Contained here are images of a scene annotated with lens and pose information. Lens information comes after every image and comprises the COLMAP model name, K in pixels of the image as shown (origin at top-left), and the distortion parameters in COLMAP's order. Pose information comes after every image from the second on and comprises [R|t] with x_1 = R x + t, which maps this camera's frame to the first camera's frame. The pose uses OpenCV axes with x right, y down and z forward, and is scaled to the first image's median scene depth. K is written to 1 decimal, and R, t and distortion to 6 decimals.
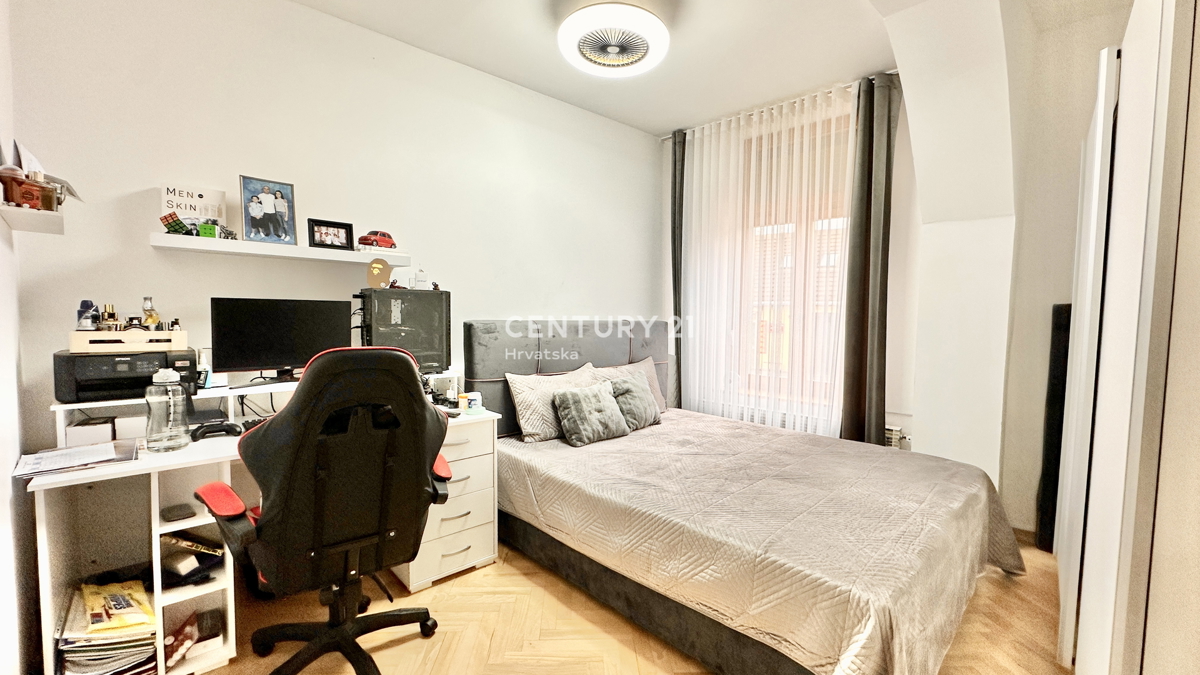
lens RADIAL K [[472.1, 0, 606.0], [0, 472.1, 343.2], [0, 0, 1]] dist [0.001669, 0.000704]
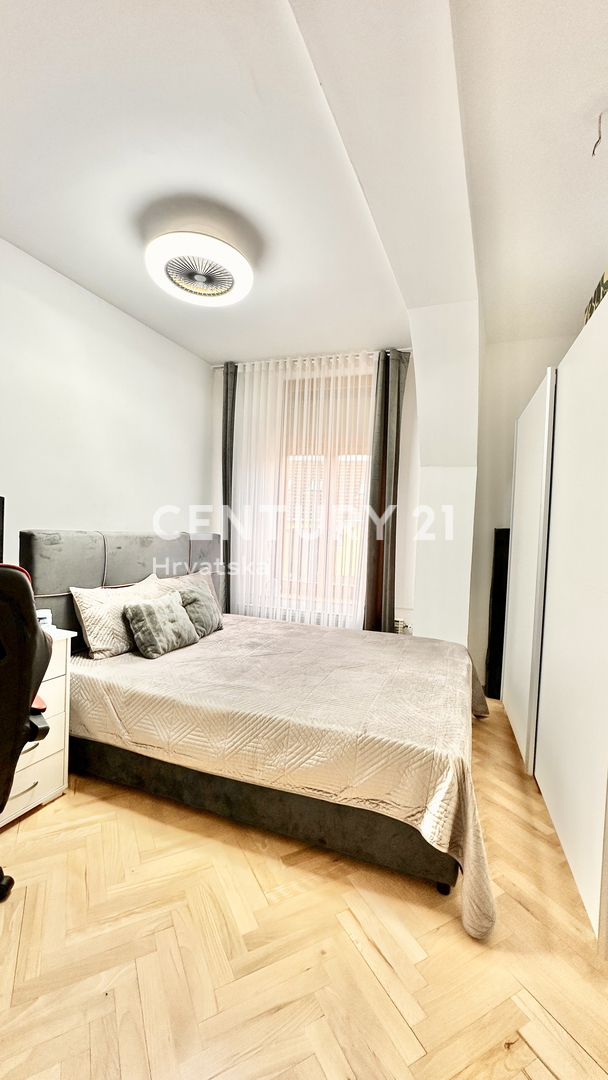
lens RADIAL K [[424.9, 0, 301.4], [0, 424.9, 543.1], [0, 0, 1]] dist [0.001669, 0.000704]
pose [[0.911971, 0.010017, 0.410132, -0.155843], [-0.001683, 0.999785, -0.020676, -0.008293], [-0.410250, 0.018166, 0.911792, 0.045112]]
